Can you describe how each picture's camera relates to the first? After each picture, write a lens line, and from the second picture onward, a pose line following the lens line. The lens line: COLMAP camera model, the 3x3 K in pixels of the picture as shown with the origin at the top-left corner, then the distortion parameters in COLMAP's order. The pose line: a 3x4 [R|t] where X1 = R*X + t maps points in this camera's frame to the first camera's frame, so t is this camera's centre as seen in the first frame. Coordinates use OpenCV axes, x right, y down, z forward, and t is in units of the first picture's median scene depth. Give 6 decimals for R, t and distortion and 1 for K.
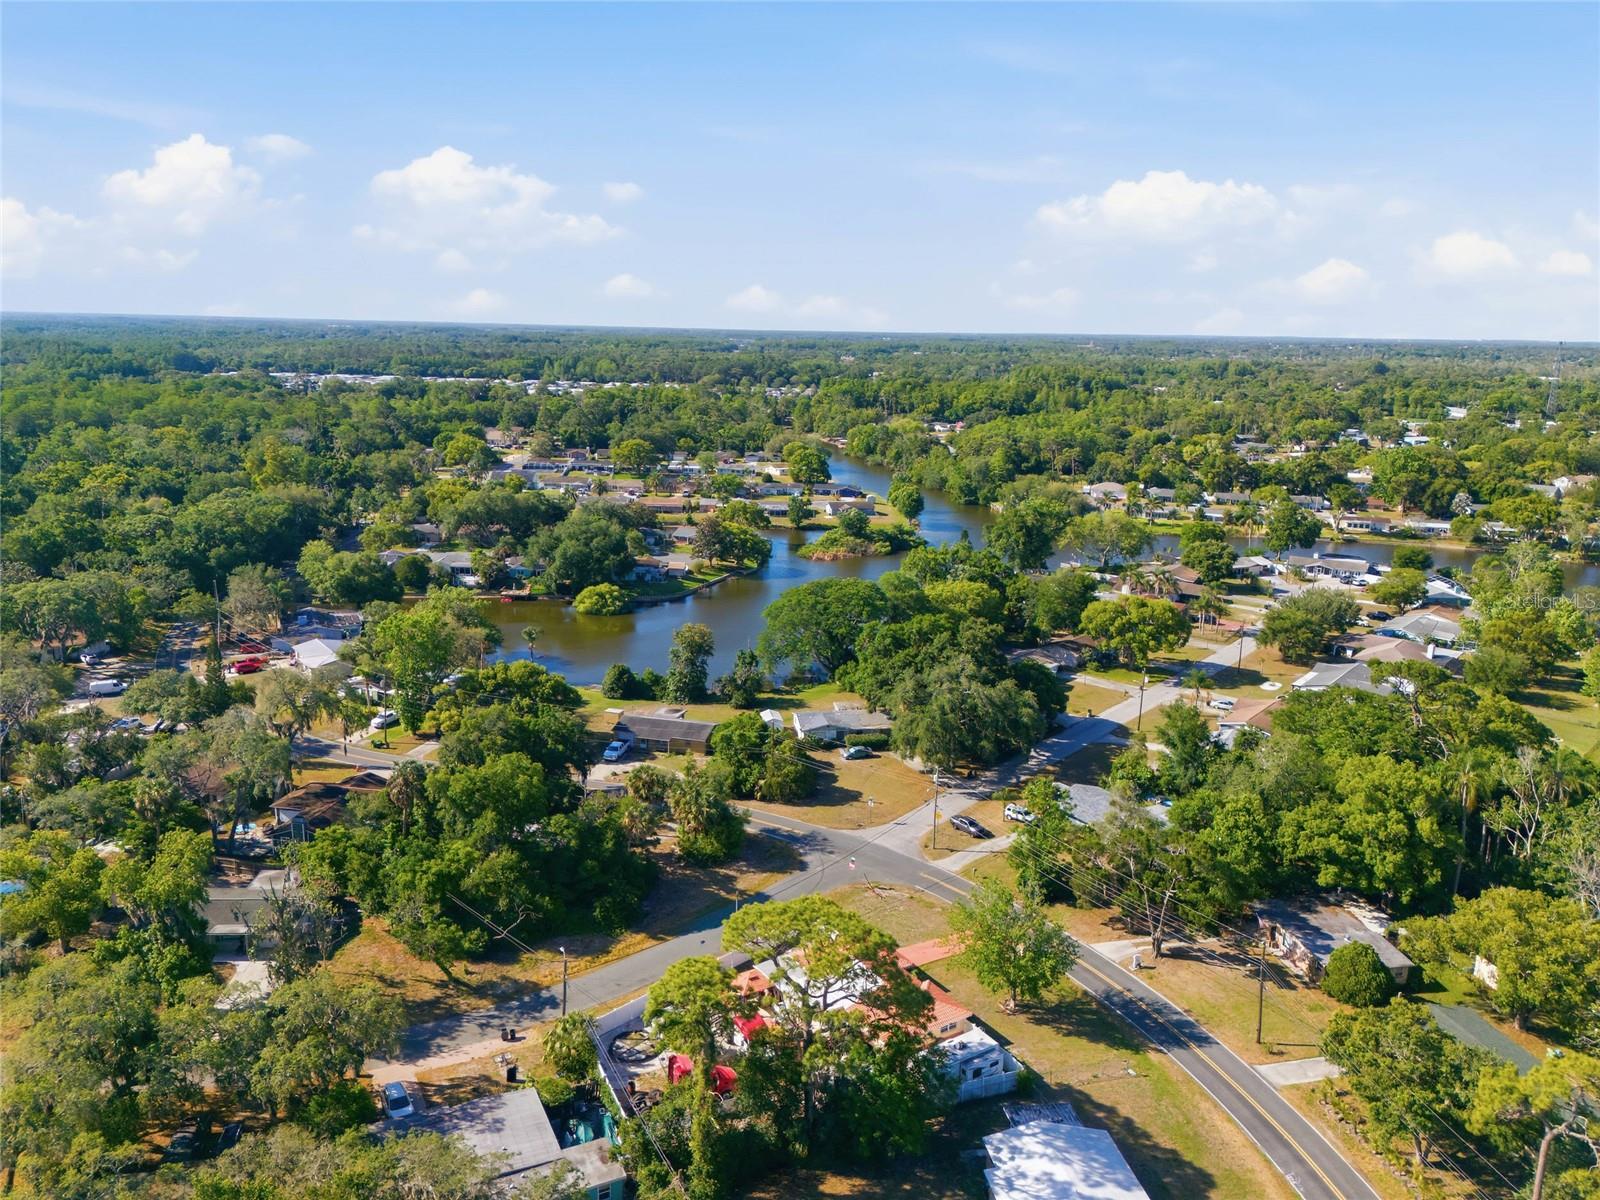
lens RADIAL K [[1170.6, 0, 800.6], [0, 1170.6, 604.1], [0, 0, 1]] dist [0.091268, -0.100949]
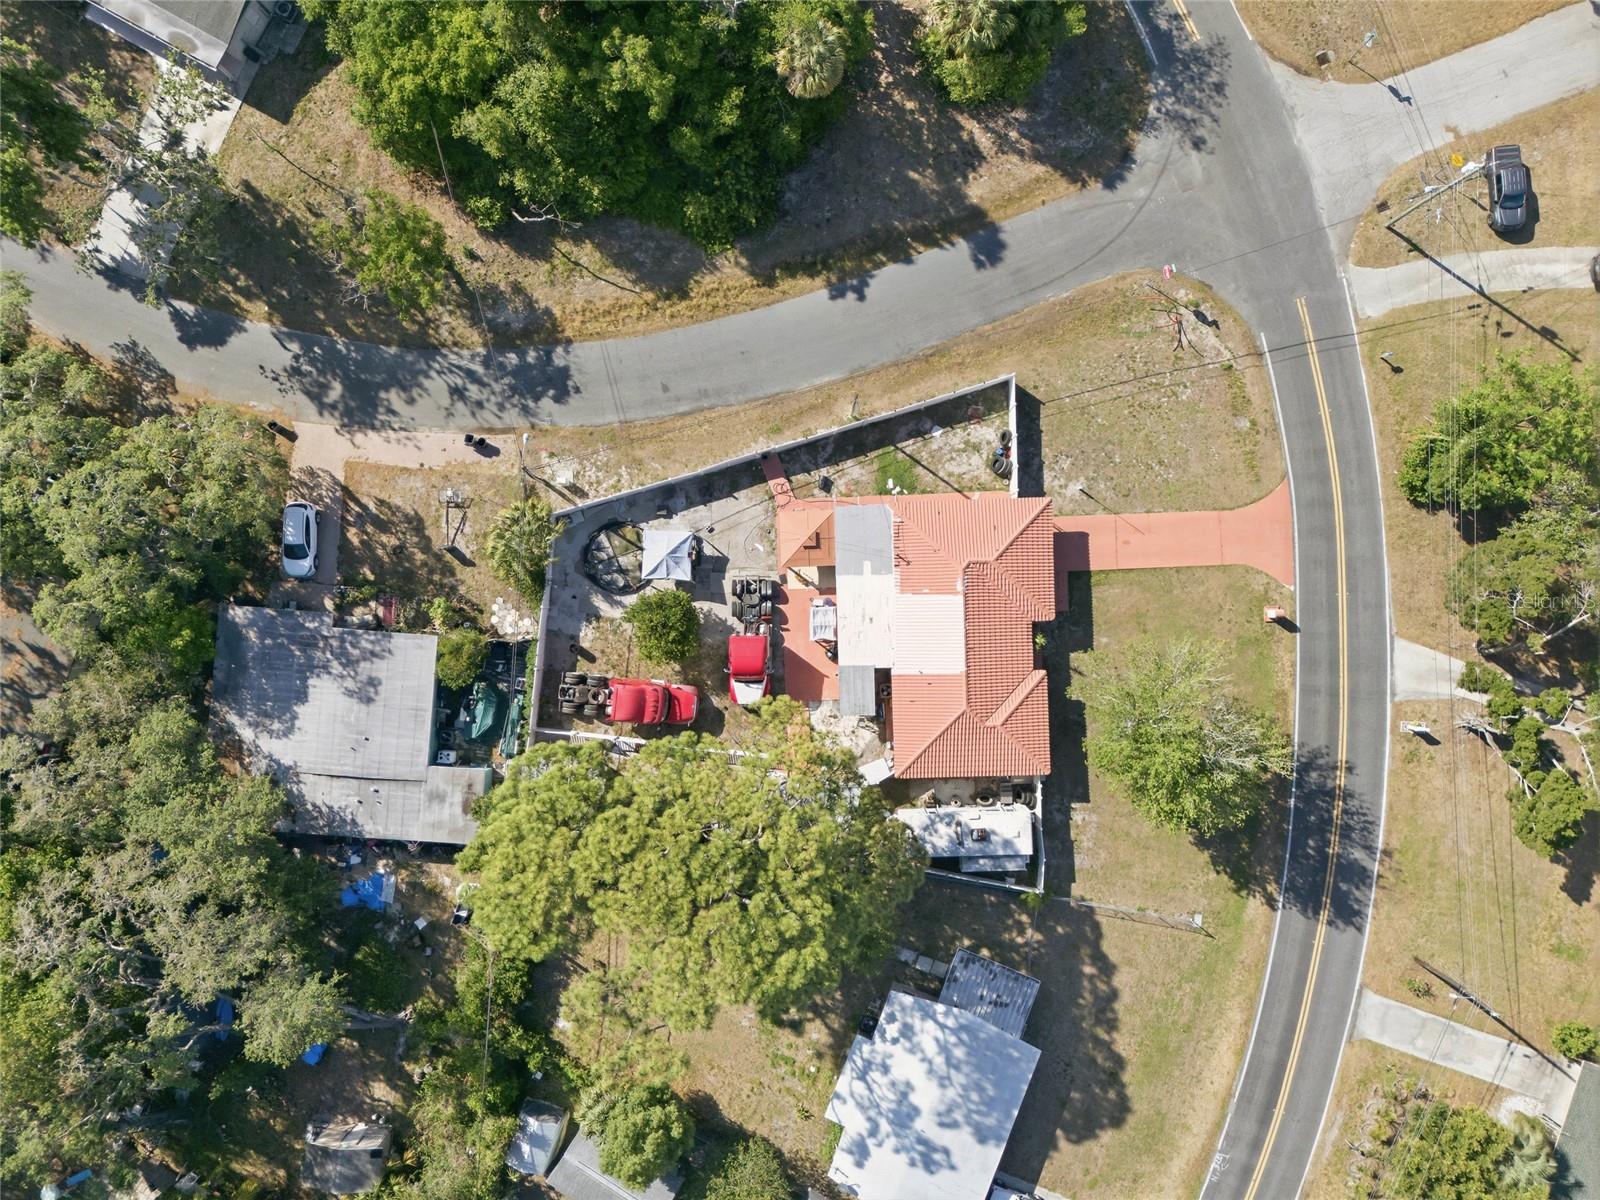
lens RADIAL K [[1170.6, 0, 800.6], [0, 1170.6, 604.1], [0, 0, 1]] dist [0.091268, -0.100949]
pose [[0.857831, 0.513296, -0.025561, -0.010592], [-0.091595, 0.201637, 0.975168, -0.316327], [0.505704, -0.834188, 0.219986, 0.835018]]
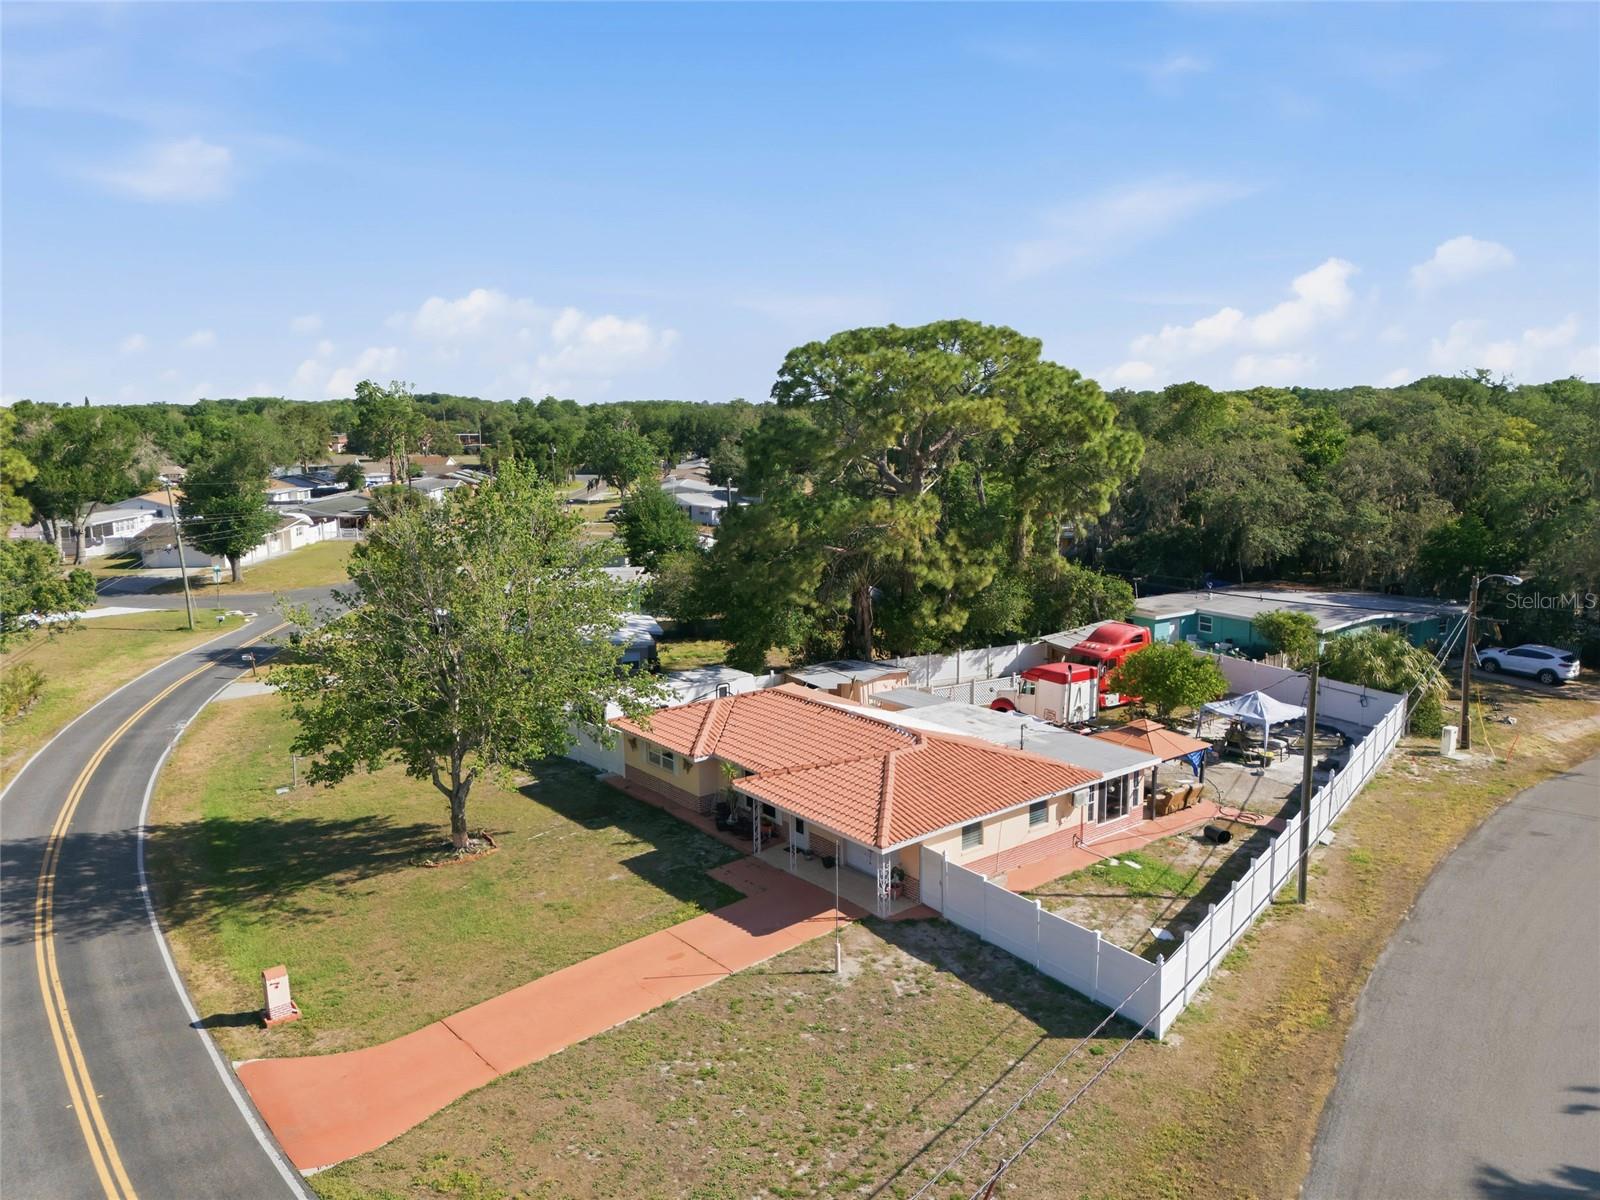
lens RADIAL K [[1170.6, 0, 800.6], [0, 1170.6, 604.1], [0, 0, 1]] dist [0.091268, -0.100949]
pose [[-0.994816, 0.007928, -0.101381, 0.114520], [-0.031192, 0.925109, 0.378418, 0.131741], [0.096789, 0.379619, -0.920066, 1.357482]]
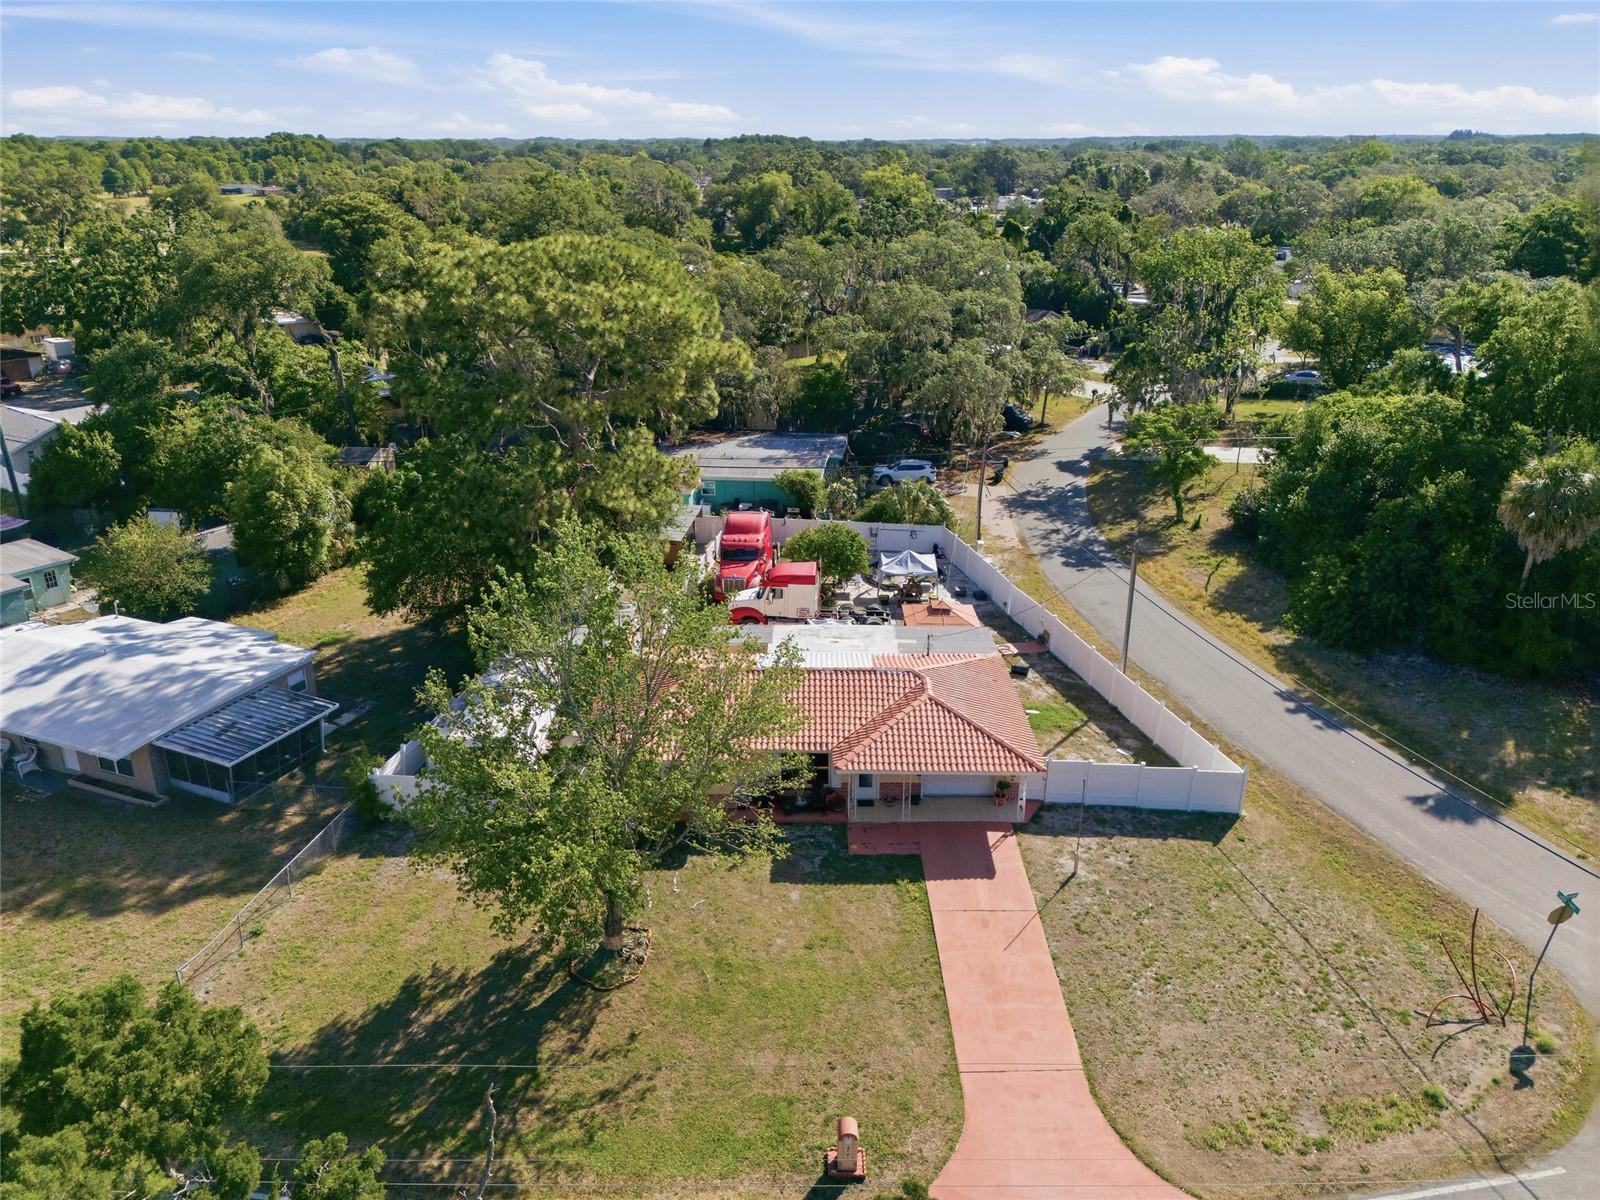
lens RADIAL K [[1181.0, 0, 802.8], [0, 1181.0, 578.5], [0, 0, 1]] dist [0.100774, -0.099181]
pose [[-0.538776, 0.268852, -0.798398, 0.399938], [-0.197596, 0.880945, 0.429991, 0.098103], [0.818949, 0.389428, -0.421507, 1.177171]]
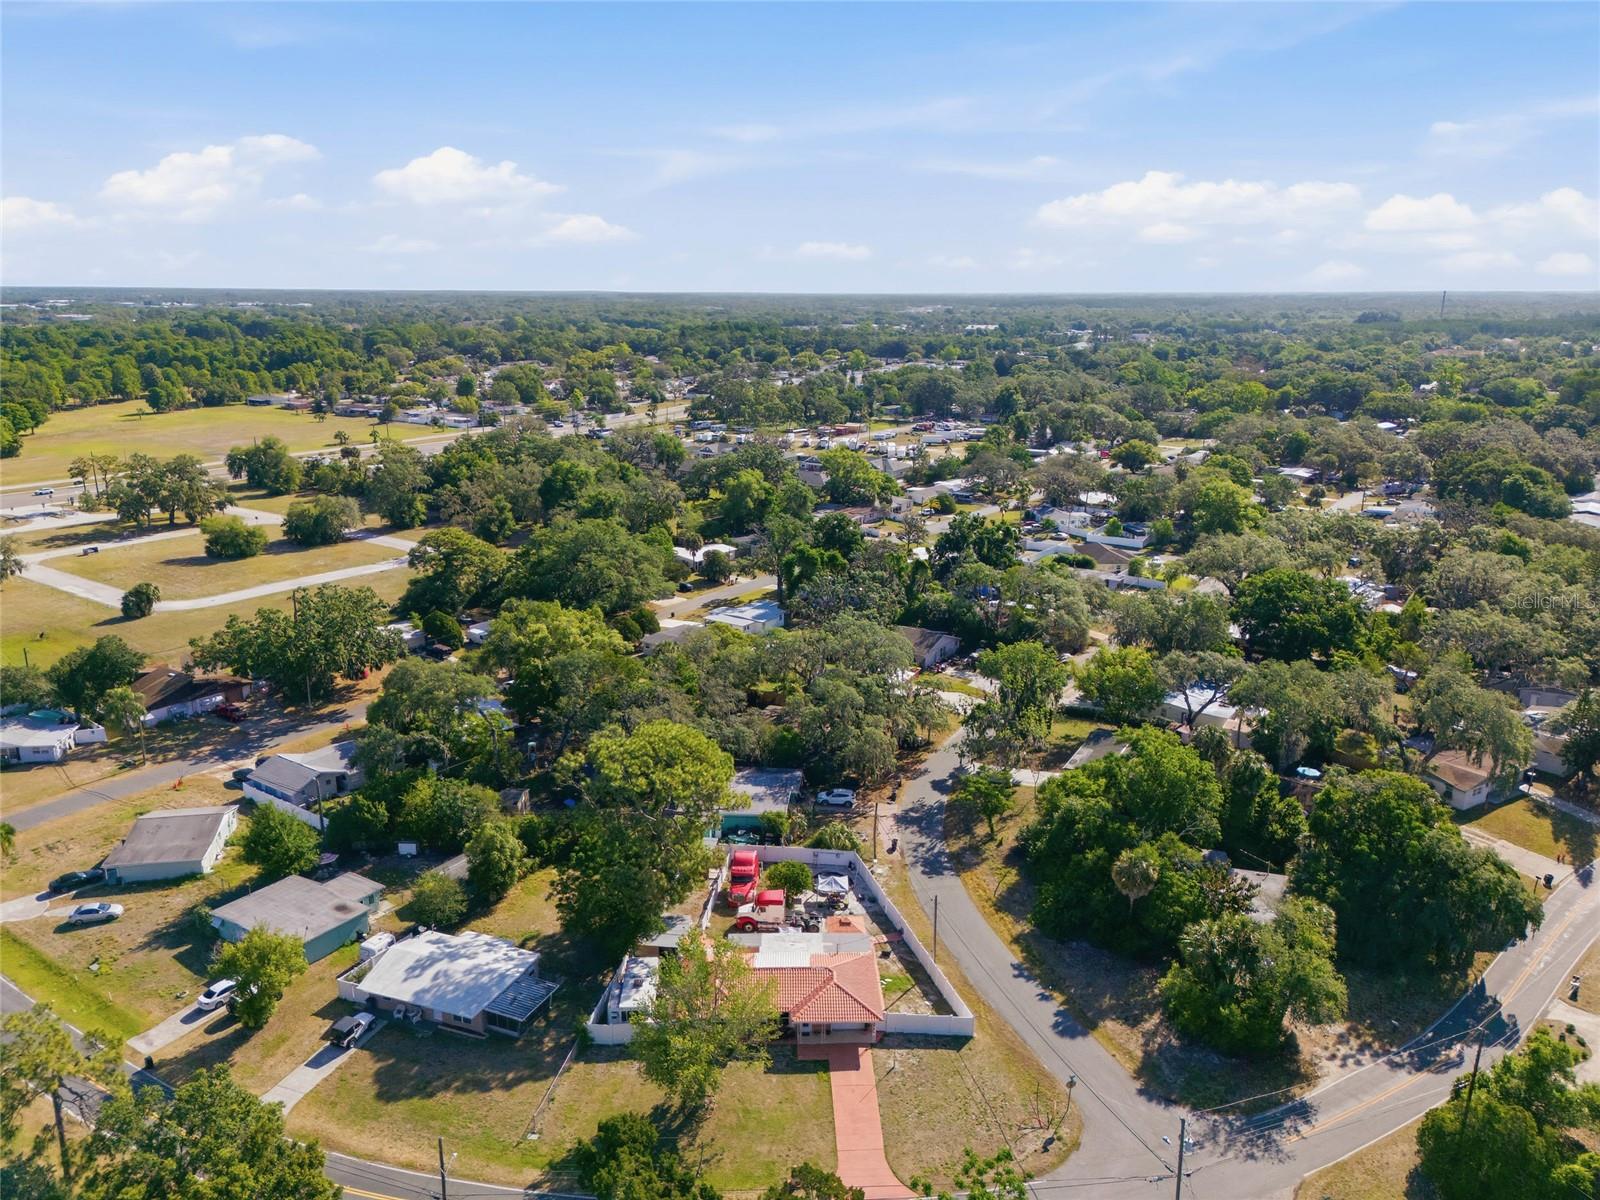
lens RADIAL K [[1170.6, 0, 800.6], [0, 1170.6, 604.1], [0, 0, 1]] dist [0.091268, -0.100949]
pose [[-0.515931, 0.196659, -0.833751, 0.775670], [-0.205119, 0.916616, 0.343134, -0.274481], [0.831710, 0.348051, -0.432572, 1.327036]]
